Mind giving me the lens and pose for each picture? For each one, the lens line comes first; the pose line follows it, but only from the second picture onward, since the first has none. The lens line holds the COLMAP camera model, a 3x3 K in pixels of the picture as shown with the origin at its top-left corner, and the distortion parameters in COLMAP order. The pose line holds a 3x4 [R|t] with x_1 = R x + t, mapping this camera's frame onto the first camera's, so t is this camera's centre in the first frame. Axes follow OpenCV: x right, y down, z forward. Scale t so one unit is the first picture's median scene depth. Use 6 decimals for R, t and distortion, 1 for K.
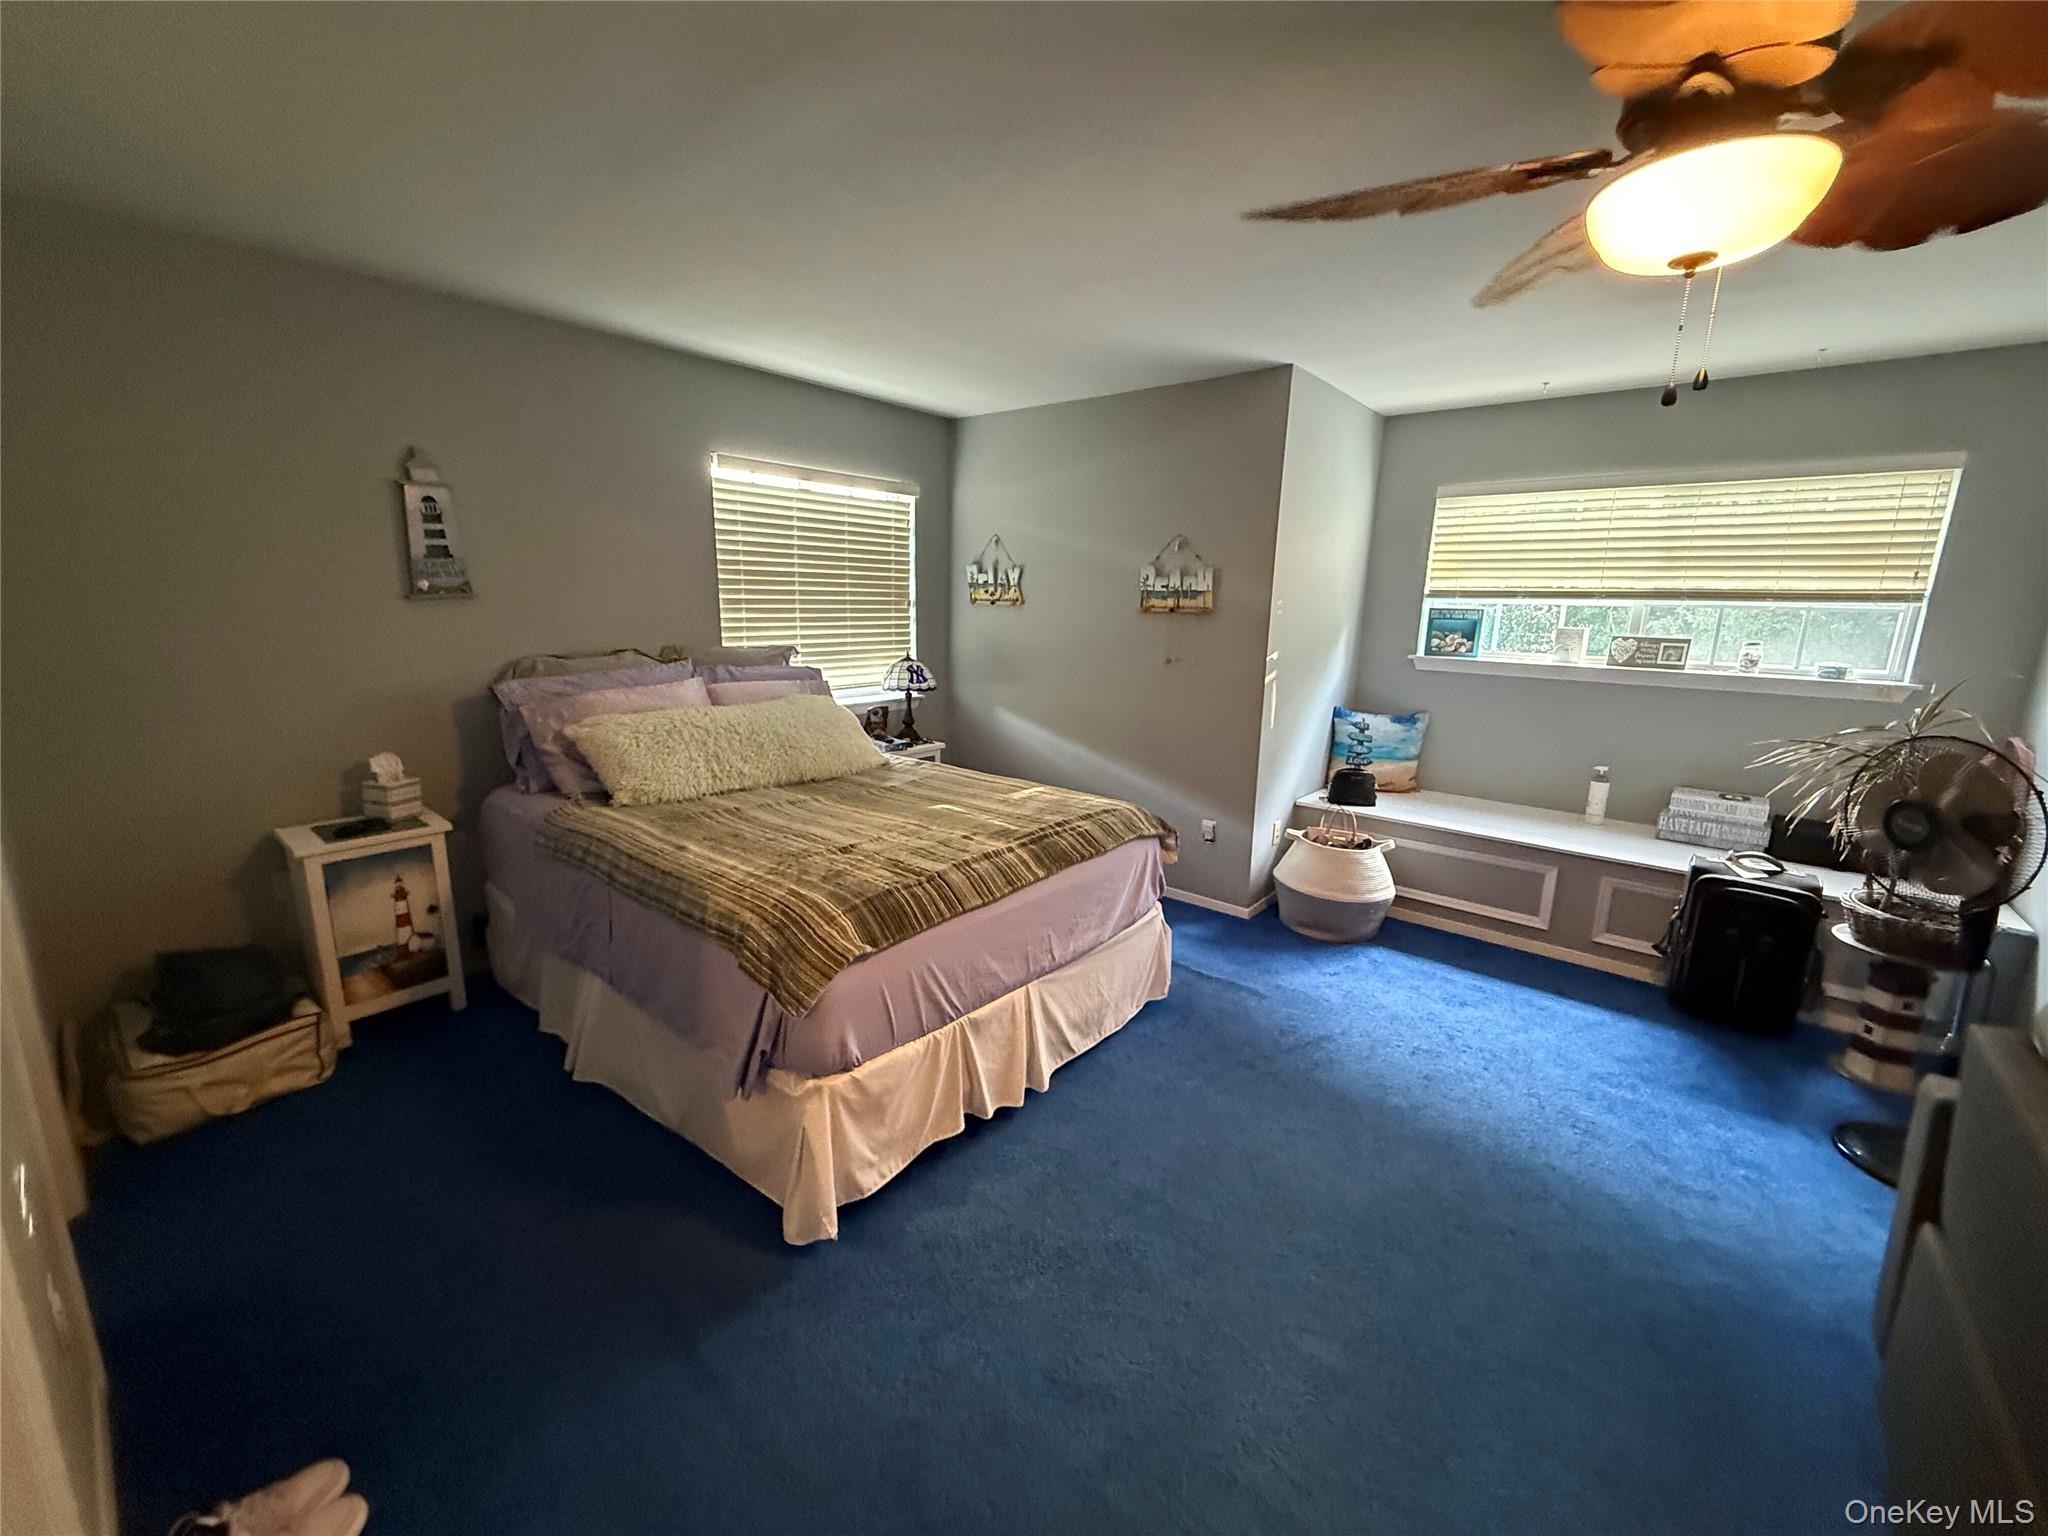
lens RADIAL K [[819.7, 0, 1021.4], [0, 819.7, 771.0], [0, 0, 1]] dist [-0.000773, -0.000151]
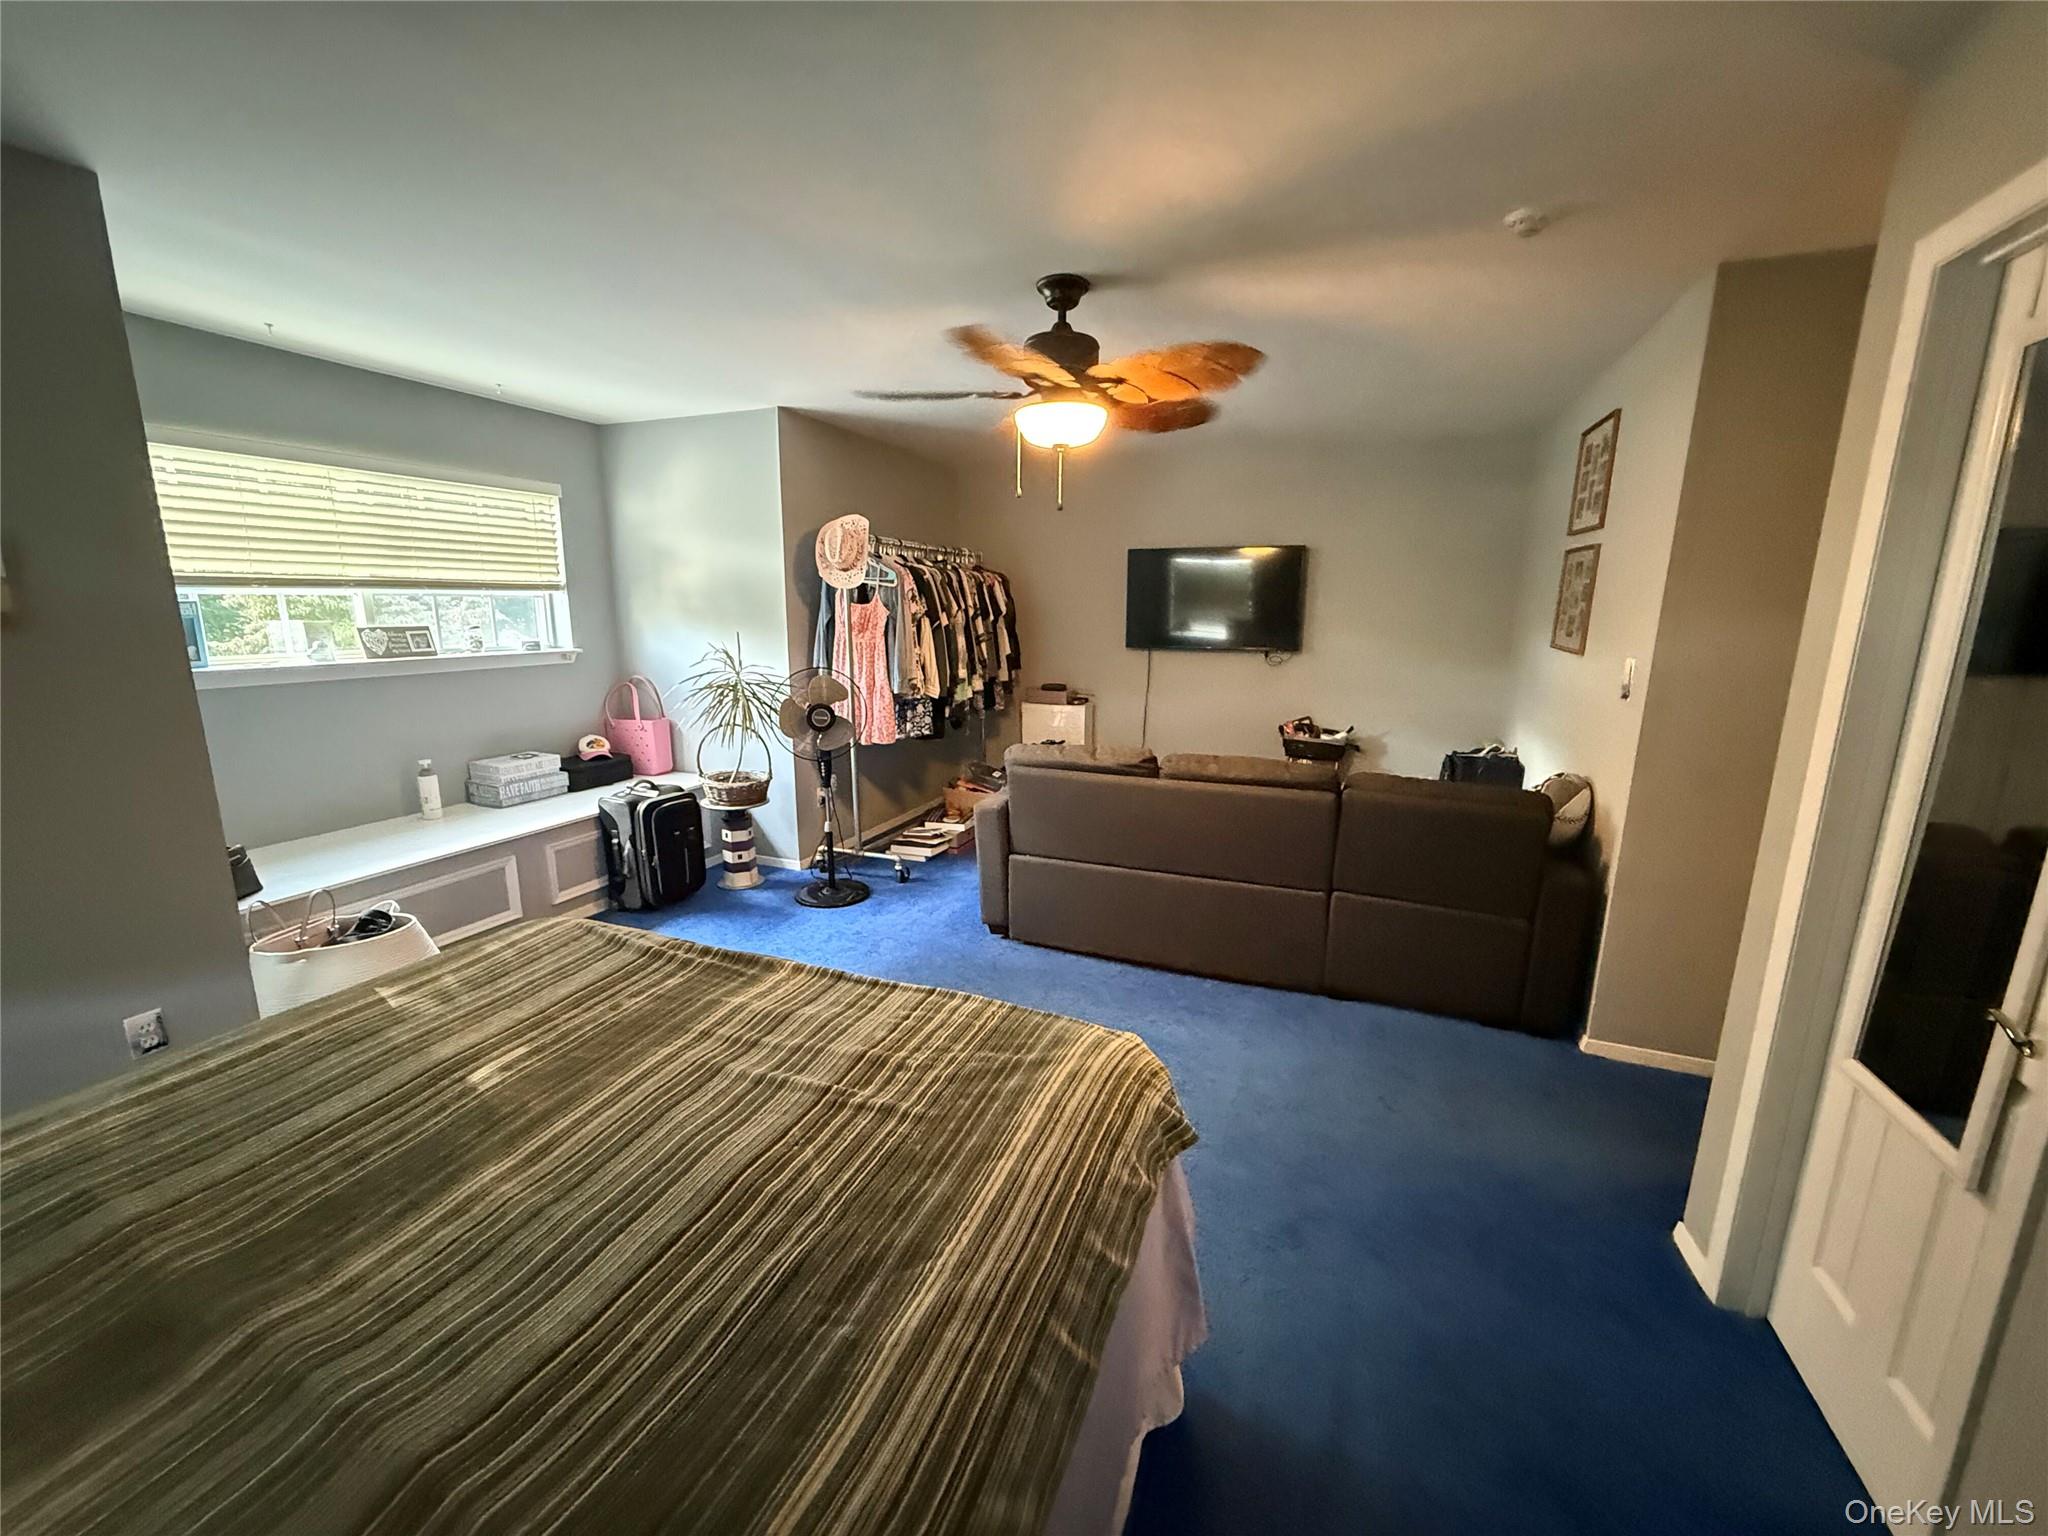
lens RADIAL K [[819.7, 0, 1021.4], [0, 819.7, 771.0], [0, 0, 1]] dist [-0.000773, -0.000151]
pose [[-0.314333, -0.214257, 0.924818, -0.453399], [0.181797, 0.942581, 0.280162, -0.147913], [-0.931743, 0.256193, -0.257334, 0.634693]]
